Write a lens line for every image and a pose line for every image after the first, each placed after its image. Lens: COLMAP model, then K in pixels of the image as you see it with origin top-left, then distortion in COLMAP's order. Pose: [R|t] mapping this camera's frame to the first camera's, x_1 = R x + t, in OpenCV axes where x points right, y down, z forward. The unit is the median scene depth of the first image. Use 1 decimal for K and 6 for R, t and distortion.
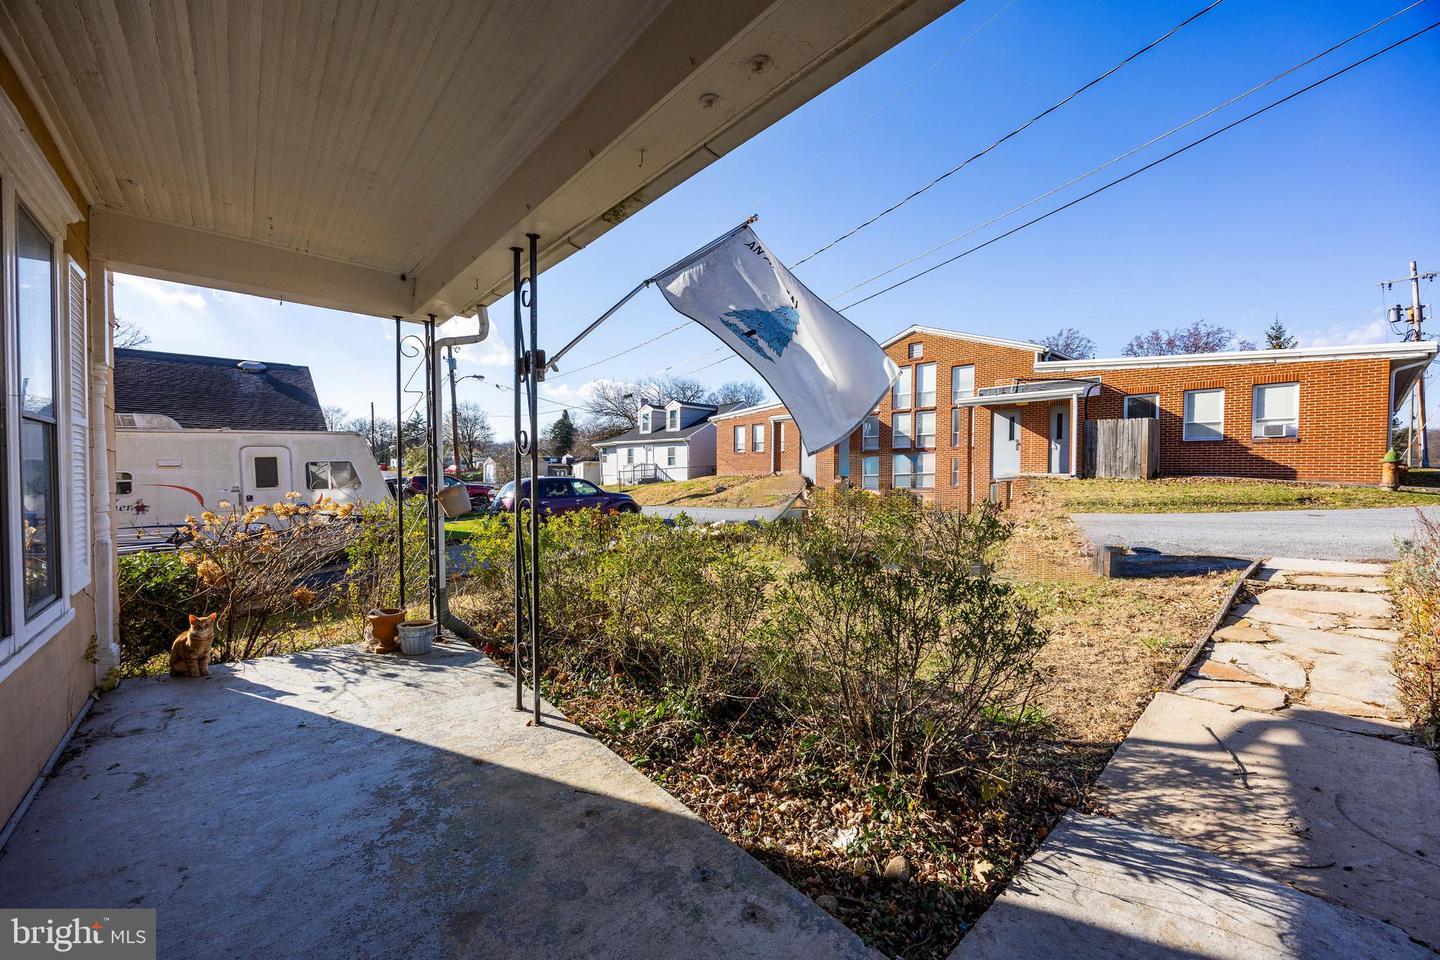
lens RADIAL K [[553.7, 0, 721.7], [0, 553.7, 477.5], [0, 0, 1]] dist [-0.001796, -0.000137]
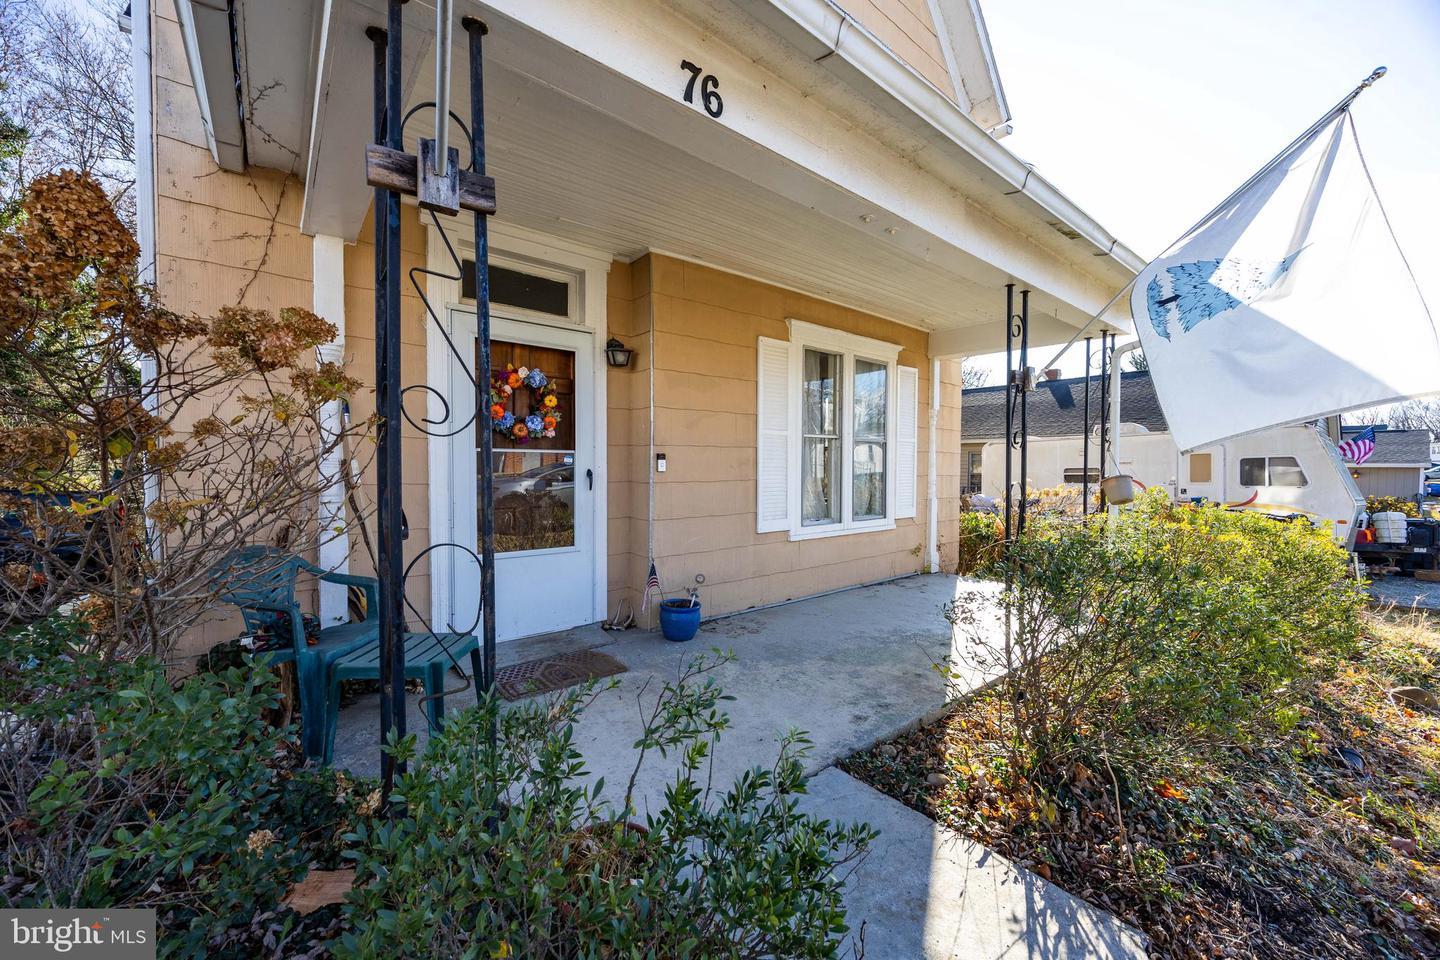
lens RADIAL K [[553.7, 0, 717.1], [0, 553.7, 469.3], [0, 0, 1]] dist [-0.001796, -0.000137]
pose [[-0.032509, 0.014372, -0.999368, 0.743768], [-0.028562, 0.999475, 0.015303, 0.008656], [0.999063, 0.029041, -0.032081, 0.255755]]
